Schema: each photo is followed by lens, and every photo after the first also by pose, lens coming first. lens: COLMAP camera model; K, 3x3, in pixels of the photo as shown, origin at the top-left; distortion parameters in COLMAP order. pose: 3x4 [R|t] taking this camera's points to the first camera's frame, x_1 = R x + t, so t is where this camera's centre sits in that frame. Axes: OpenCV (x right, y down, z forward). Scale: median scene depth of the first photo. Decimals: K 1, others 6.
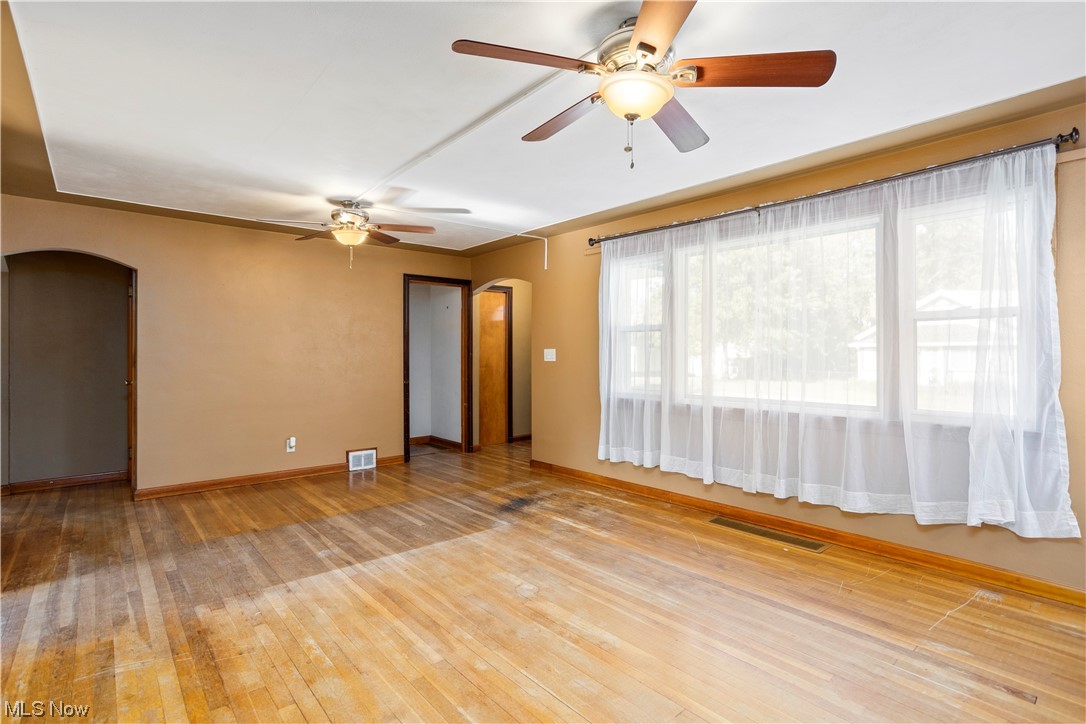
lens RADIAL K [[523.2, 0, 544.9], [0, 523.2, 359.9], [0, 0, 1]] dist [-0.052498, 0.030564]
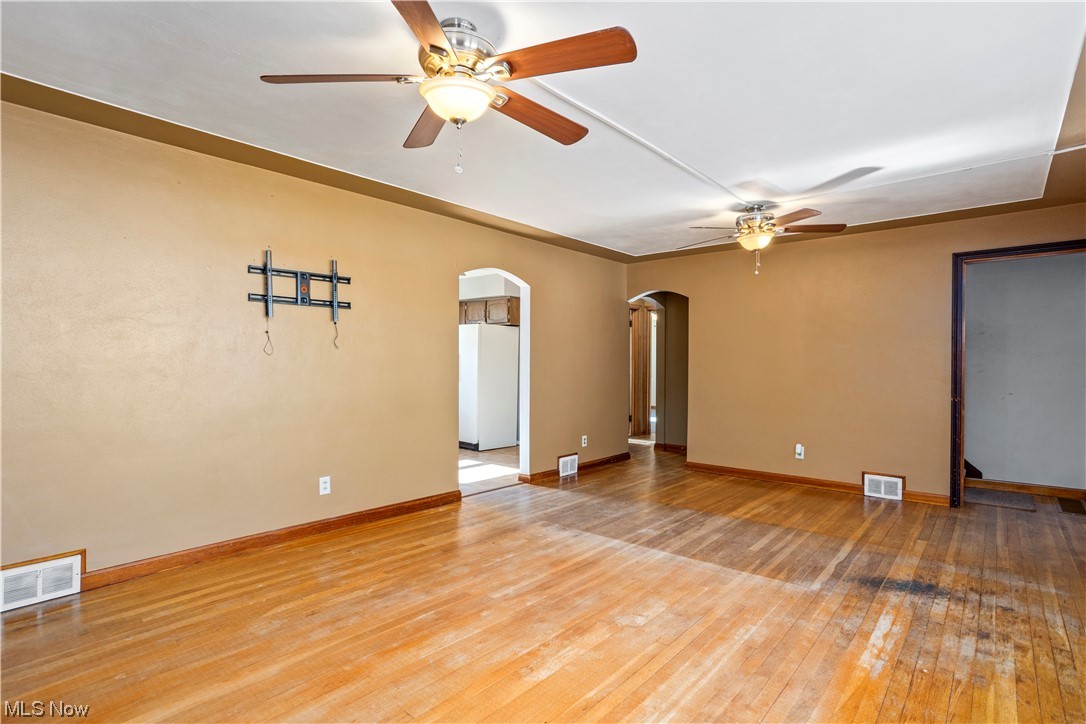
lens RADIAL K [[523.2, 0, 544.9], [0, 523.2, 359.9], [0, 0, 1]] dist [-0.052498, 0.030564]
pose [[0.147460, -0.002130, -0.989066, 0.604685], [-0.013561, 0.999899, -0.004175, -0.003029], [0.988975, 0.014028, 0.147416, 0.514517]]
